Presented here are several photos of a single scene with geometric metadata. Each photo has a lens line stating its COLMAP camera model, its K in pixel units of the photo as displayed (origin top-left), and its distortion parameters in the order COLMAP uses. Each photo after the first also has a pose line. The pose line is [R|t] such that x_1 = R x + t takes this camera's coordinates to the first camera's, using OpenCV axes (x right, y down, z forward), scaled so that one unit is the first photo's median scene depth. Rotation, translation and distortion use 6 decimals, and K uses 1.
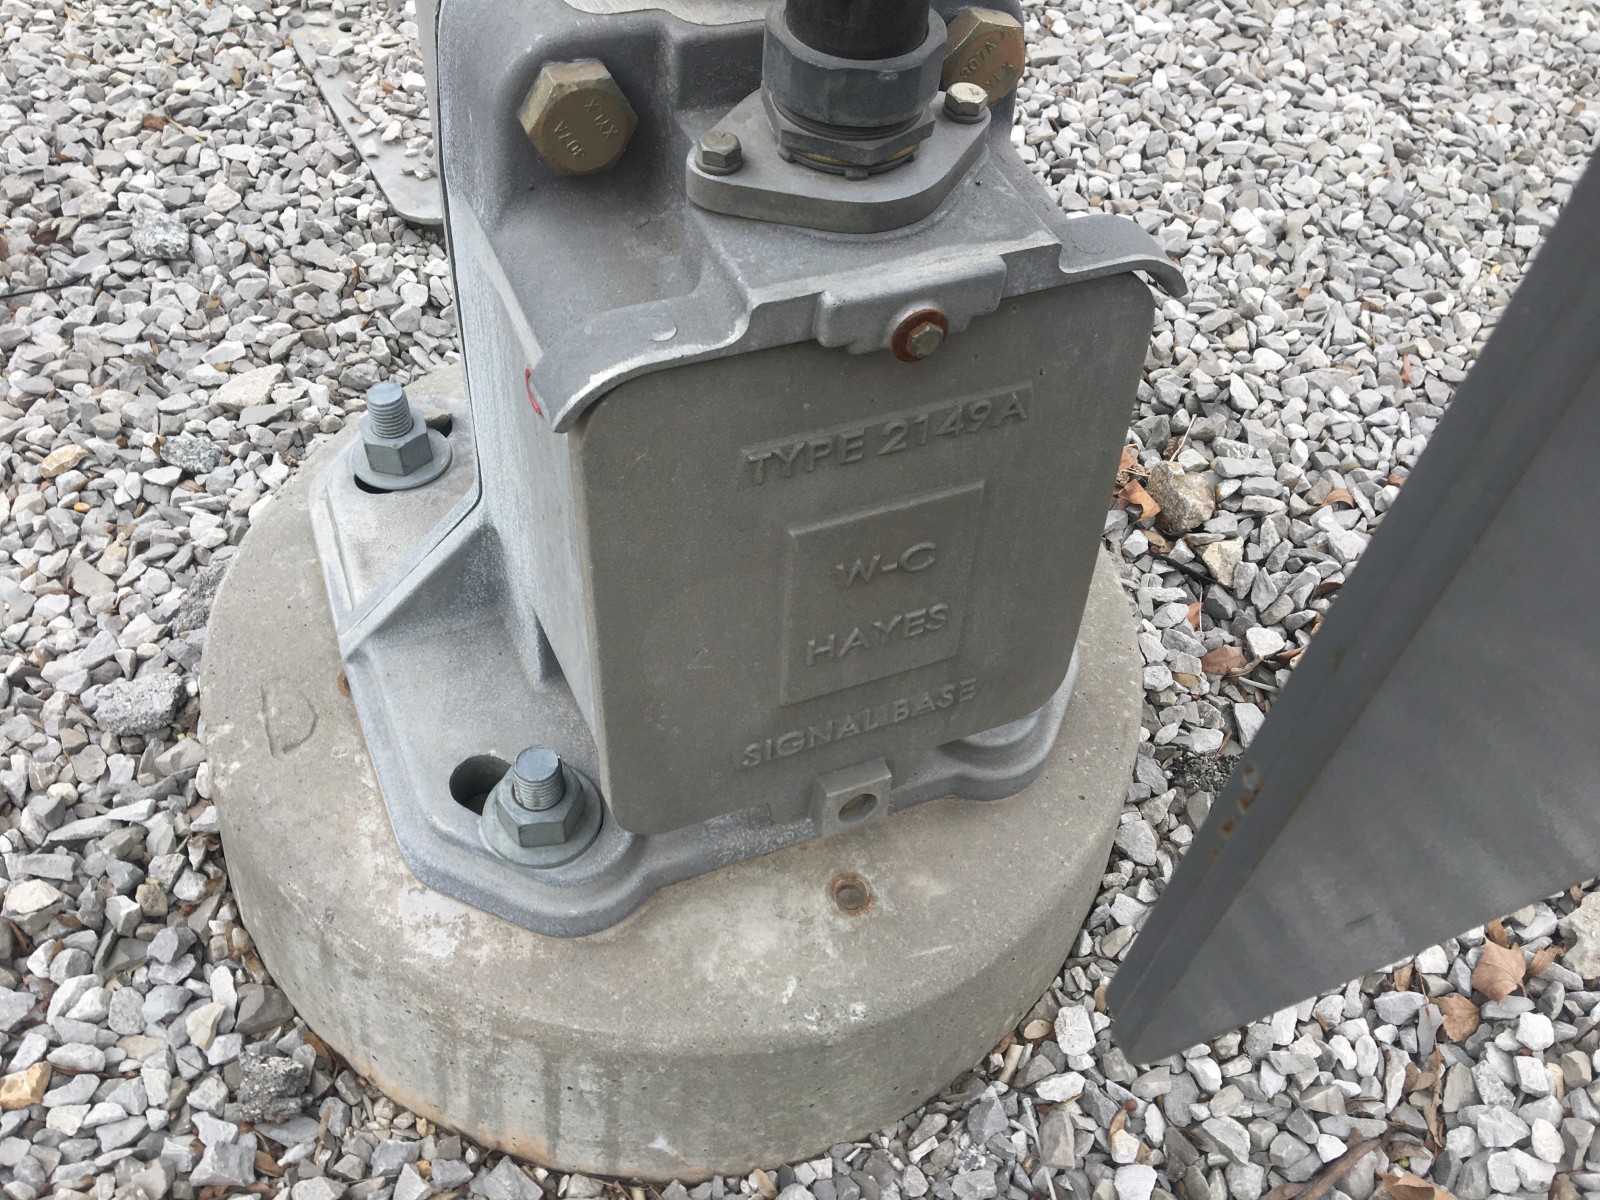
lens RADIAL K [[1368.9, 0, 788.2], [0, 1368.9, 614.2], [0, 0, 1]] dist [0.128512, -0.197903]
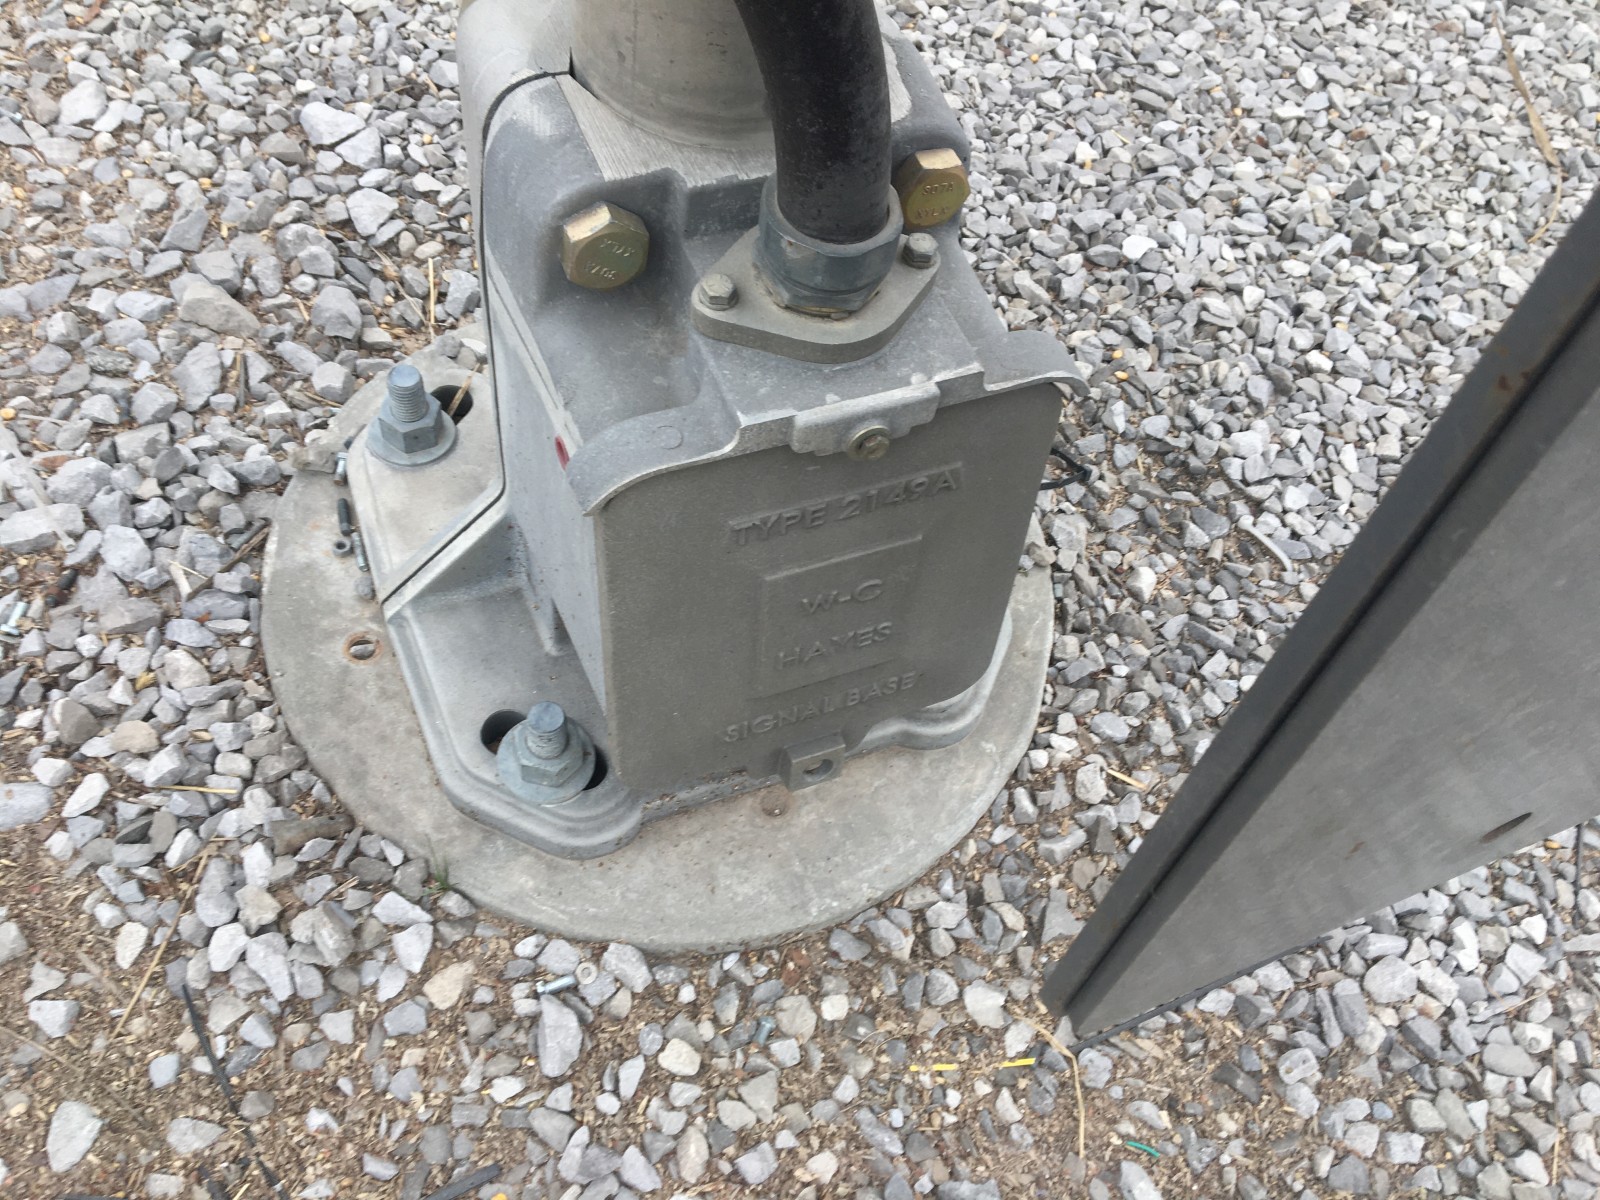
lens RADIAL K [[1368.9, 0, 788.2], [0, 1368.9, 614.2], [0, 0, 1]] dist [0.128512, -0.197903]
pose [[0.999363, 0.031825, 0.016160, 0.002645], [-0.033178, 0.995226, 0.091780, -0.148177], [-0.013162, -0.092257, 0.995648, -0.271823]]
